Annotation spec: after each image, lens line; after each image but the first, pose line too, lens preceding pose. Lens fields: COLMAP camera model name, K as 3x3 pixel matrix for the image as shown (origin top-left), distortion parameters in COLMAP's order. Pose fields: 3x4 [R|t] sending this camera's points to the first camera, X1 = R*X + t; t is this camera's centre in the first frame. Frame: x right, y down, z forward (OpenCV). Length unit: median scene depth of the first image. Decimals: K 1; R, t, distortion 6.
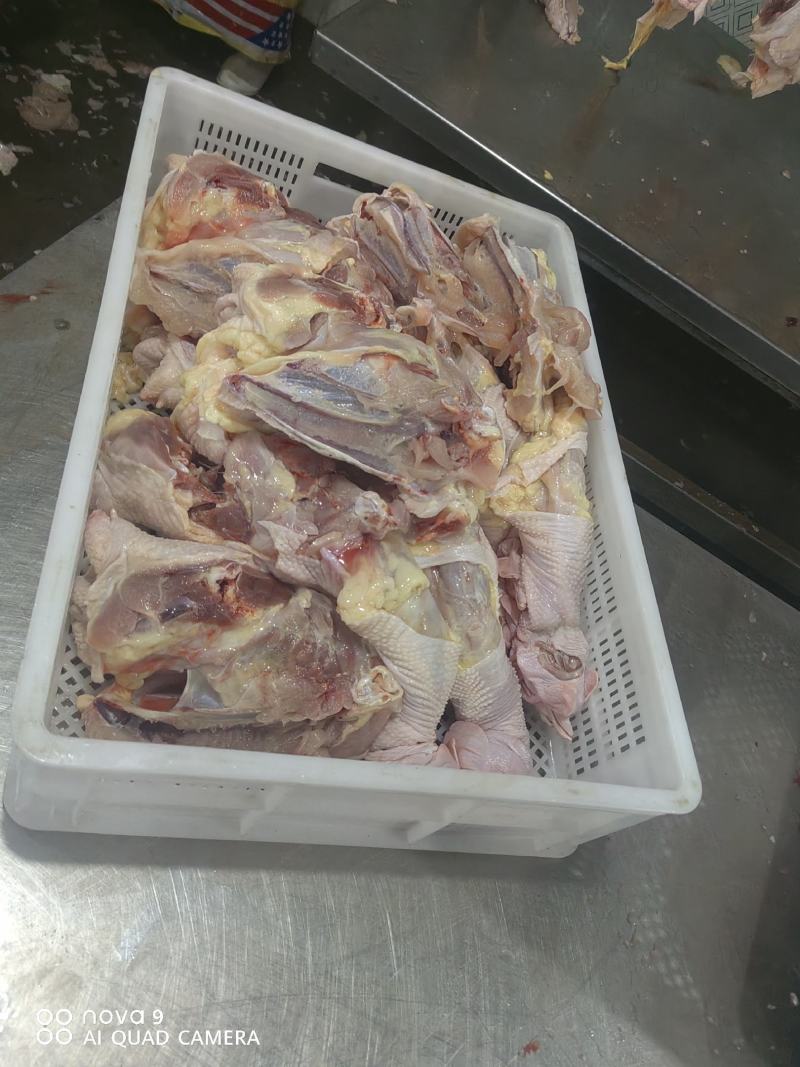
lens RADIAL K [[815.9, 0, 404.1], [0, 815.9, 526.4], [0, 0, 1]] dist [0.012114, -0.015068]
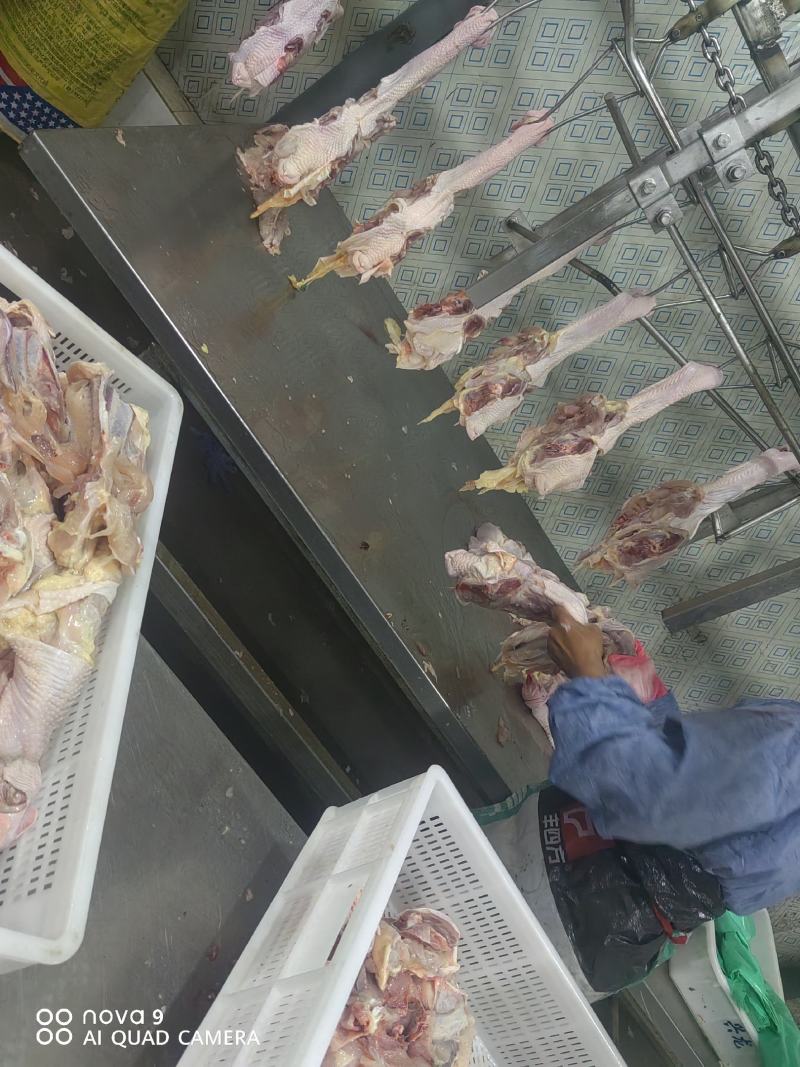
lens RADIAL K [[815.9, 0, 404.1], [0, 815.9, 526.4], [0, 0, 1]] dist [0.012114, -0.015068]
pose [[0.854866, 0.341412, 0.390694, 0.102608], [-0.267353, 0.935194, -0.232239, -0.037174], [-0.444664, 0.094080, 0.890743, -0.138567]]
